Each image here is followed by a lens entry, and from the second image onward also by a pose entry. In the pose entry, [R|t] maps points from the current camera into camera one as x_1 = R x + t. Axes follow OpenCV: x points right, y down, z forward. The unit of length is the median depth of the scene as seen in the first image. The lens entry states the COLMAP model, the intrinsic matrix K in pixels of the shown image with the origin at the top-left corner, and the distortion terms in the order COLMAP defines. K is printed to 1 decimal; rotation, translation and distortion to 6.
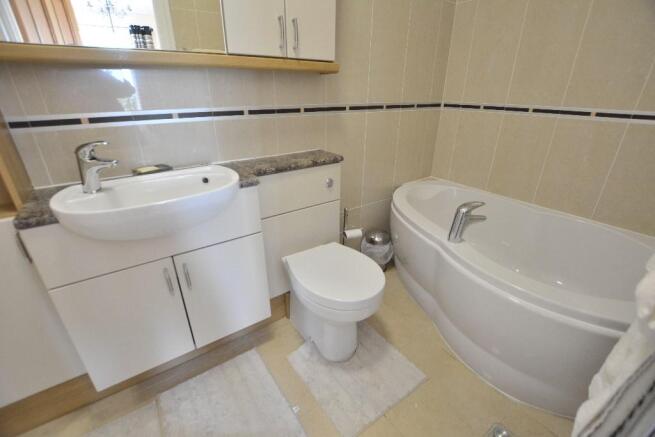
lens RADIAL K [[289.3, 0, 328.4], [0, 289.3, 220.7], [0, 0, 1]] dist [-0.028086, 0.000204]
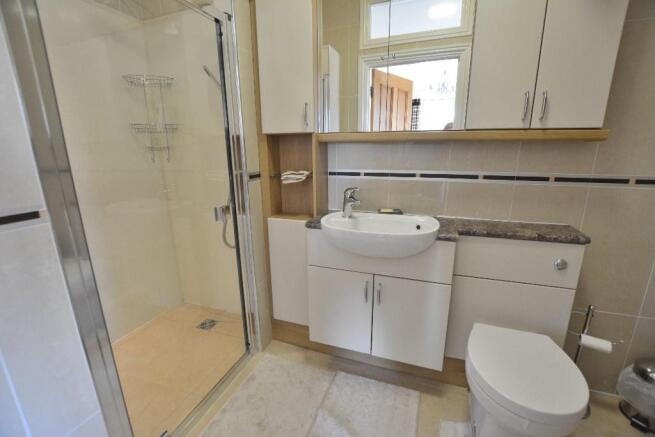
lens RADIAL K [[289.3, 0, 328.4], [0, 289.3, 220.7], [0, 0, 1]] dist [-0.028086, 0.000204]
pose [[0.561374, 0.195606, -0.804113, 0.315150], [-0.330422, 0.943833, -0.001083, -0.035062], [0.758736, 0.266305, 0.594476, -0.031053]]
